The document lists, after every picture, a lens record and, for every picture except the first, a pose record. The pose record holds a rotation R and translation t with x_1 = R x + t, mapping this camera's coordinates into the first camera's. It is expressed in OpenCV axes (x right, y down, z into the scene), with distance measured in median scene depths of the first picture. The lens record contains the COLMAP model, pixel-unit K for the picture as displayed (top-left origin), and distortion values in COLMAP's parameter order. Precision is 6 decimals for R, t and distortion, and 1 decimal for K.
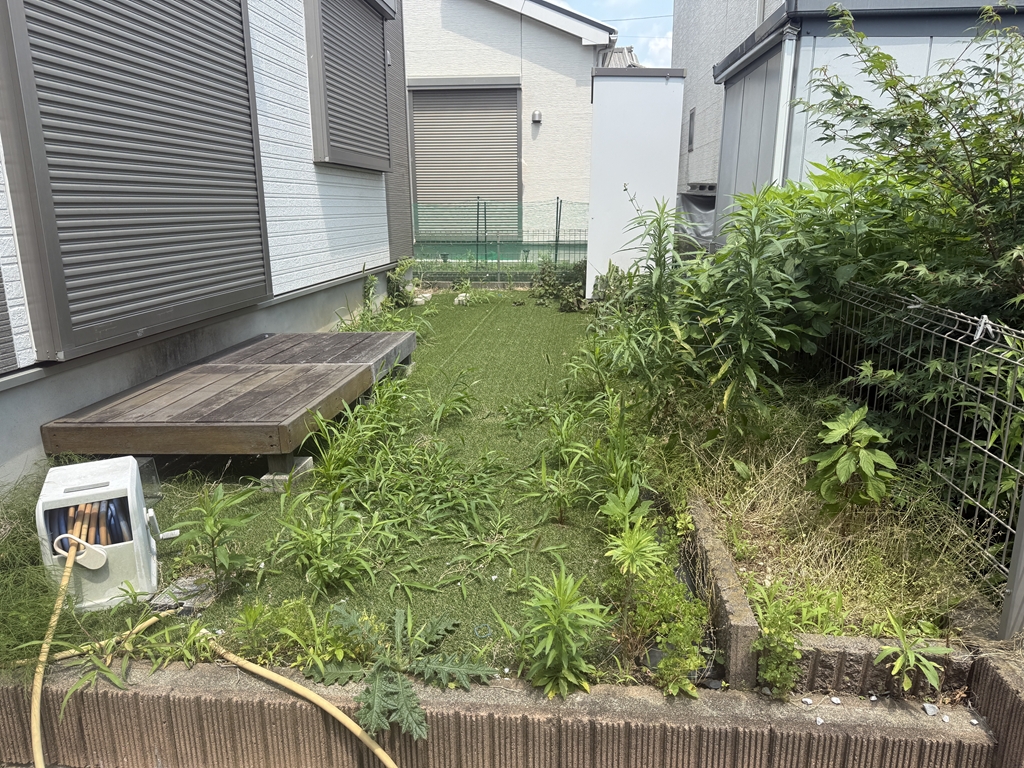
lens RADIAL K [[713.4, 0, 512.0], [0, 713.4, 384.0], [0, 0, 1]] dist [0.004323, -0.000314]
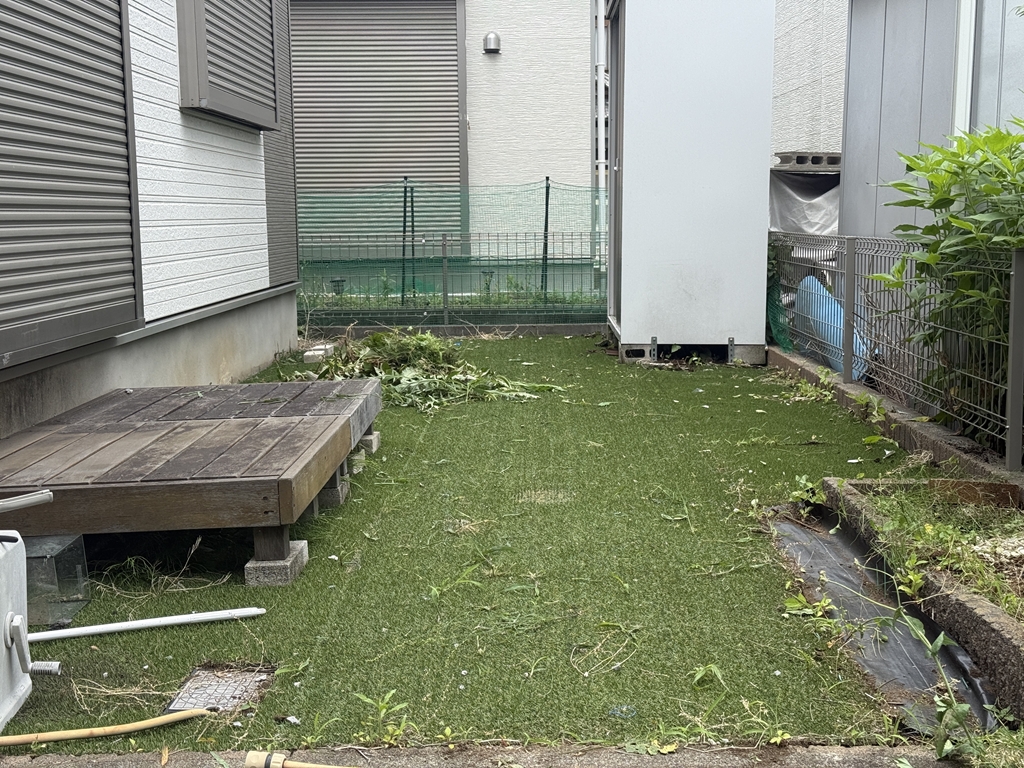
lens RADIAL K [[1437.8, 0, 512.0], [0, 1437.8, 384.0], [0, 0, 1]] dist [0.099126, 0.018286]
pose [[0.995279, -0.014477, 0.095970, -0.149297], [0.026766, 0.991409, -0.128028, 0.090893], [-0.093292, 0.129993, 0.987116, -0.213041]]
